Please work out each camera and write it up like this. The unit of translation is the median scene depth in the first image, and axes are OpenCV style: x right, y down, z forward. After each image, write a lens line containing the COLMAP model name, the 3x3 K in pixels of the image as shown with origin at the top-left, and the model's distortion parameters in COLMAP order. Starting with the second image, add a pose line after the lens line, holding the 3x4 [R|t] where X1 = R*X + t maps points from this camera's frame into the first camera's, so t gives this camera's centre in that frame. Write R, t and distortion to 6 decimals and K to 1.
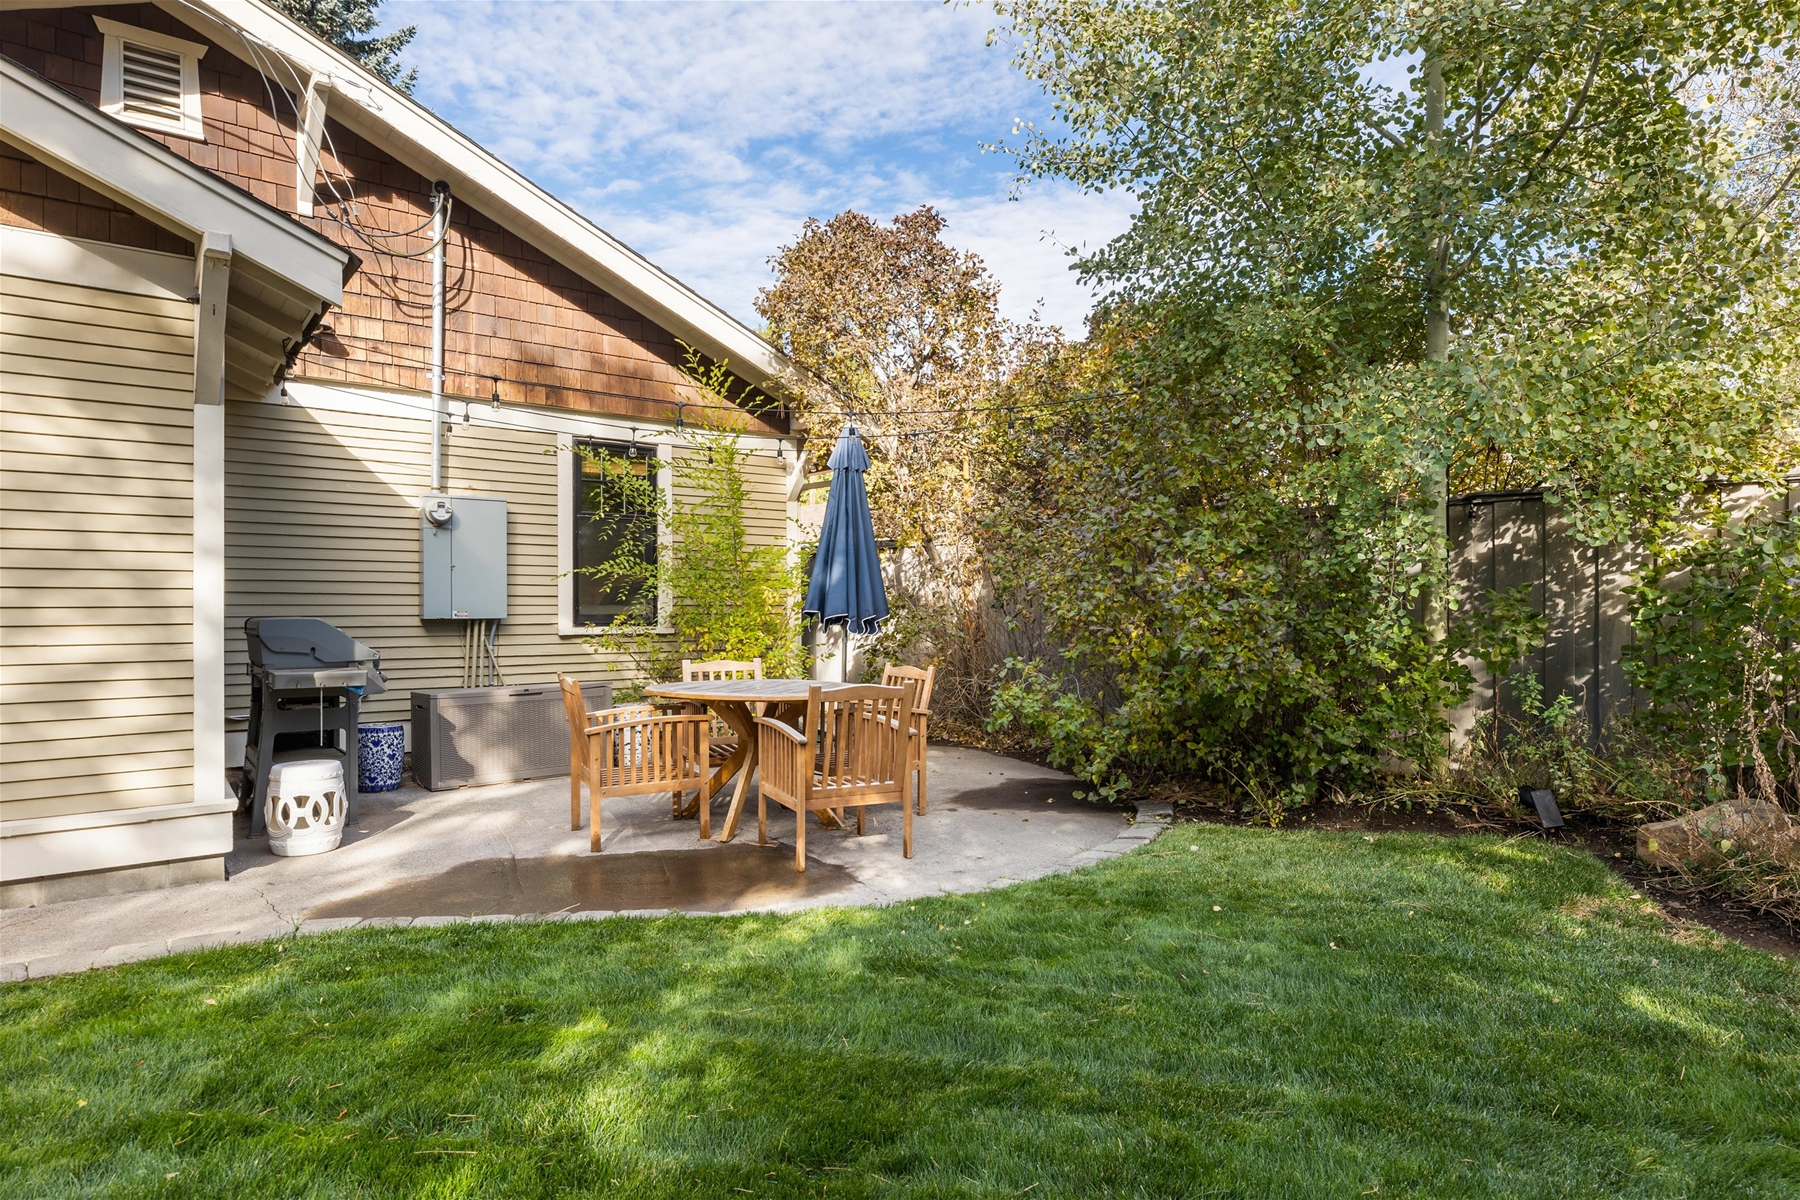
lens RADIAL K [[1034.9, 0, 909.9], [0, 1034.9, 606.6], [0, 0, 1]] dist [0.007637, 0.000169]
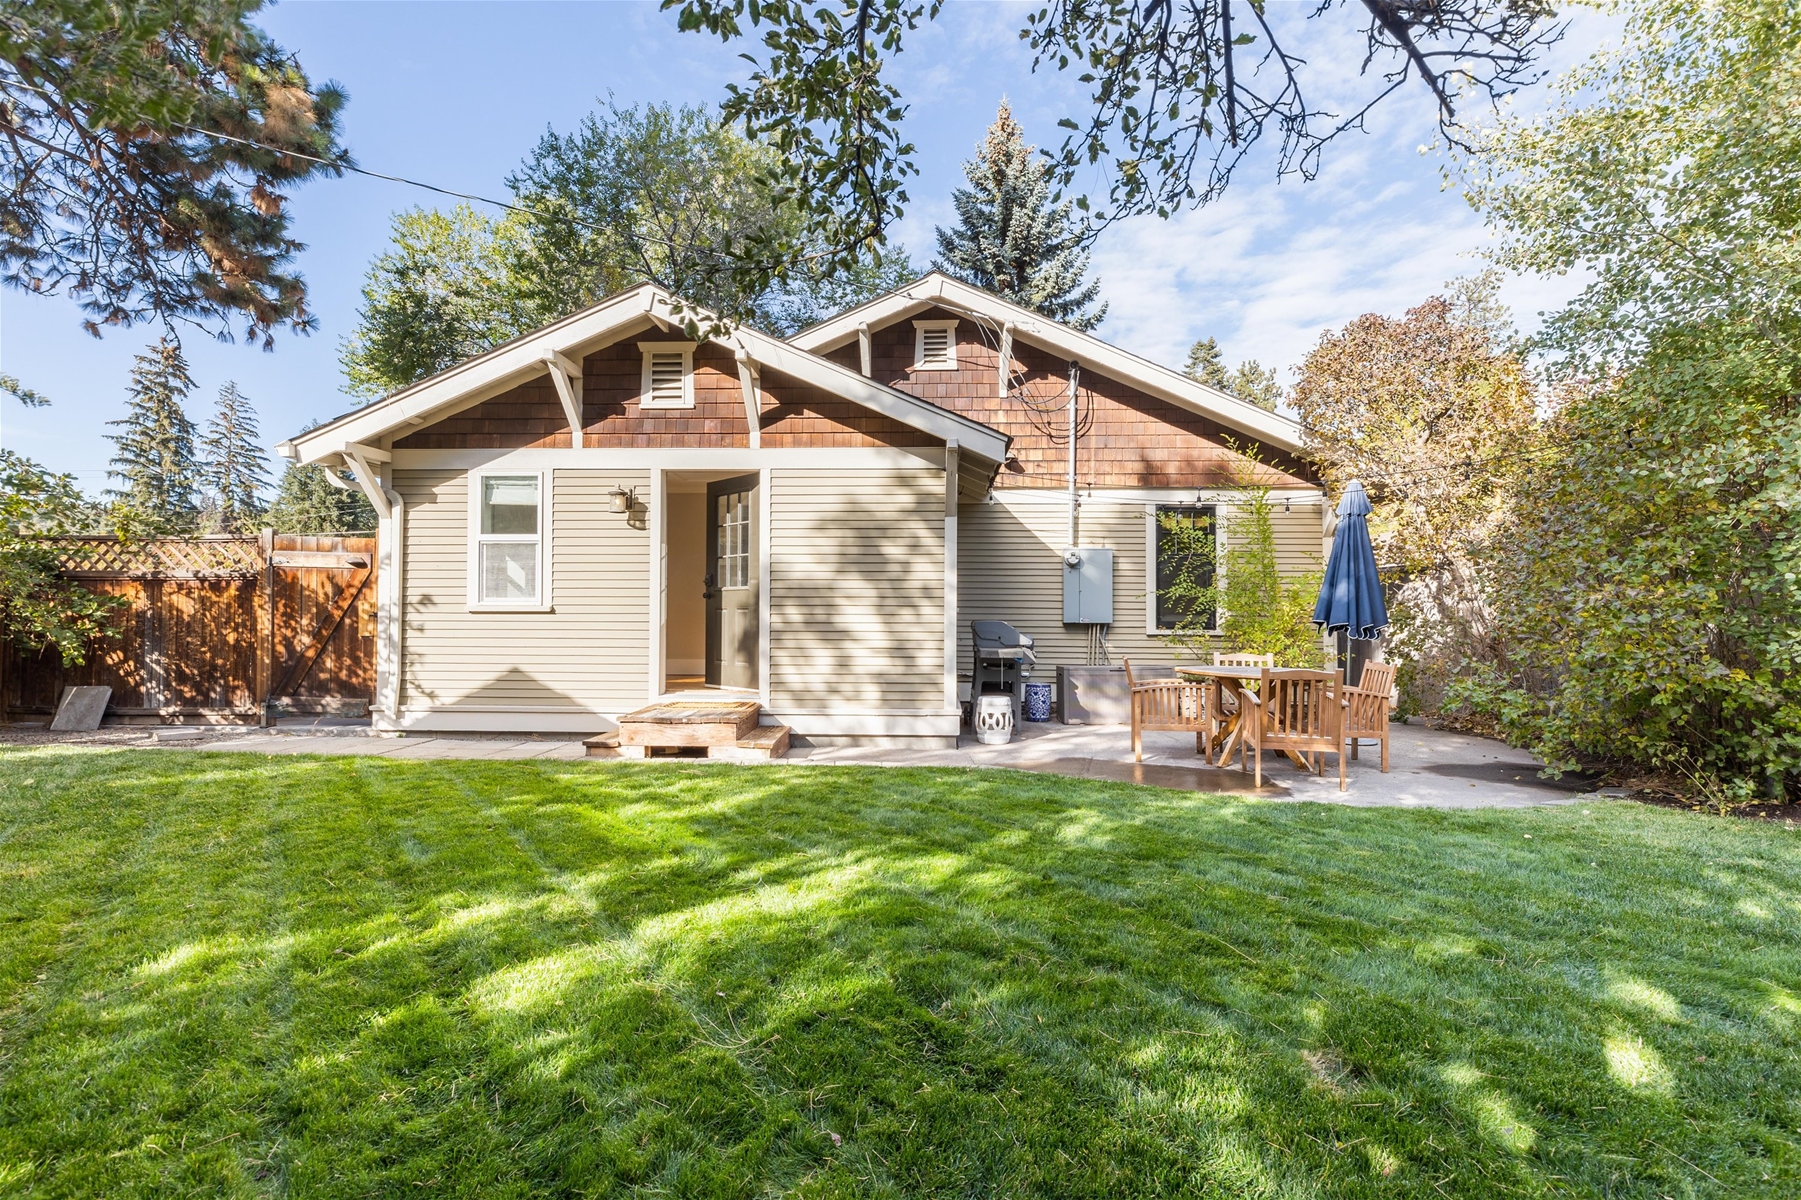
lens RADIAL K [[808.9, 0, 885.3], [0, 808.9, 602.3], [0, 0, 1]] dist [0.010508, -0.000329]
pose [[0.760737, -0.004530, -0.649045, 0.167134], [-0.005916, 0.999886, -0.013913, -0.001292], [0.649033, 0.014424, 0.760623, -0.189919]]
